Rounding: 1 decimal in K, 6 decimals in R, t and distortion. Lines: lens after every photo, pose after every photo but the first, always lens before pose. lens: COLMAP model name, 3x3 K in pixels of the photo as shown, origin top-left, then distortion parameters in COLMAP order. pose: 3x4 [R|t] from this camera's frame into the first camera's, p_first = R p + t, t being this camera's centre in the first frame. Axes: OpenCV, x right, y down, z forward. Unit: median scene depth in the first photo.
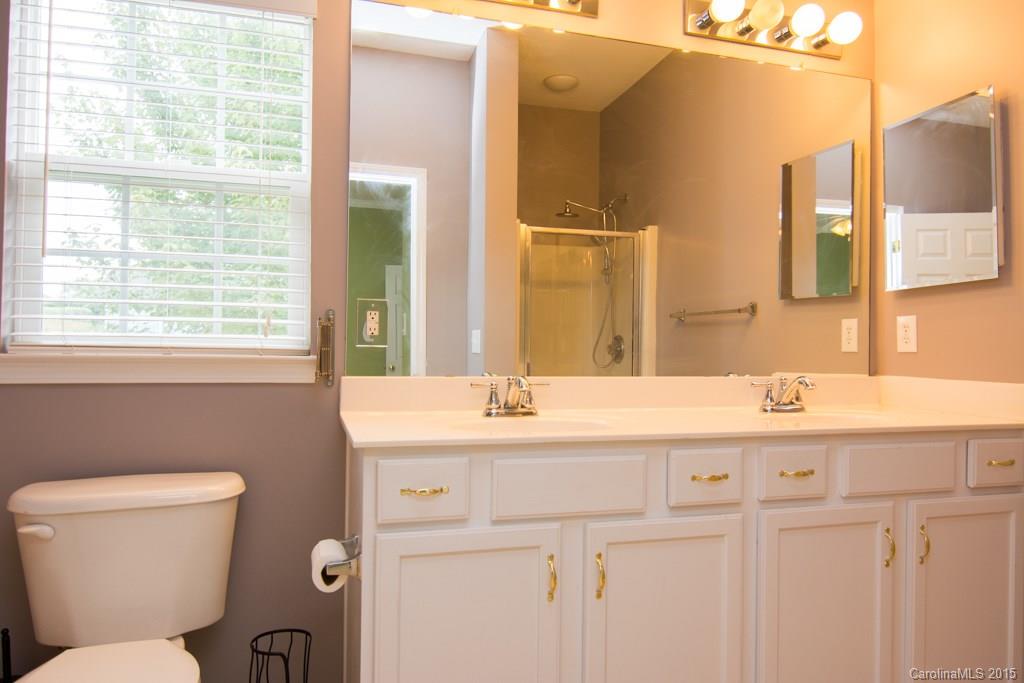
lens RADIAL K [[698.3, 0, 512.0], [0, 698.3, 341.5], [0, 0, 1]] dist [0.005516, -0.022529]
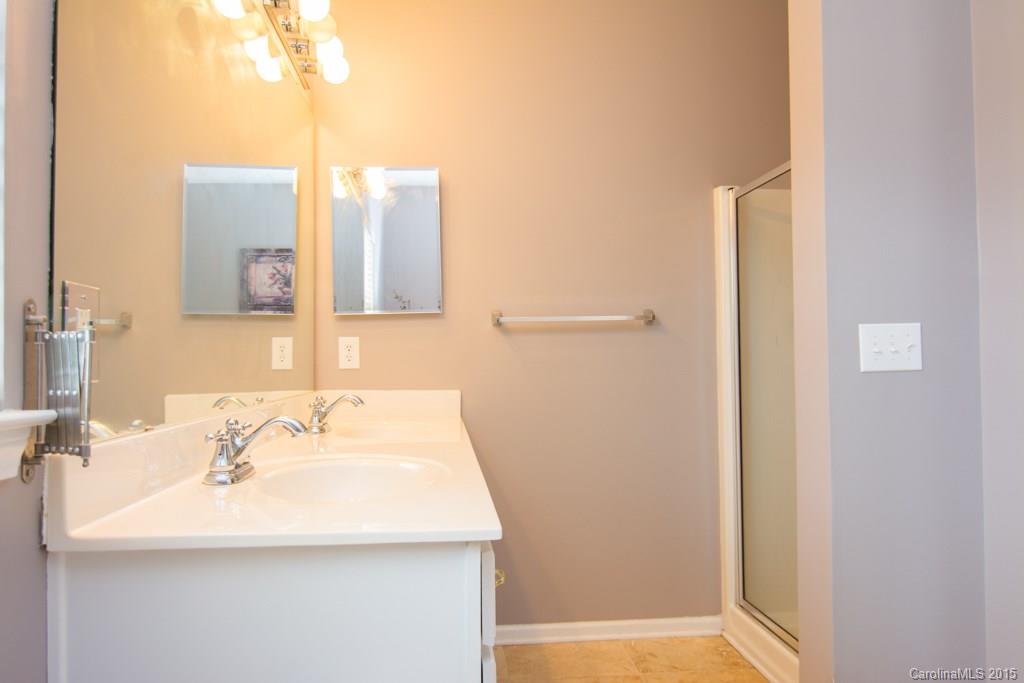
lens RADIAL K [[698.3, 0, 512.0], [0, 698.3, 341.5], [0, 0, 1]] dist [0.005516, -0.022529]
pose [[0.186077, 0.015817, 0.982408, -0.509823], [-0.000888, 0.999873, -0.015930, -0.011192], [-0.982535, 0.002091, 0.186068, 0.521319]]
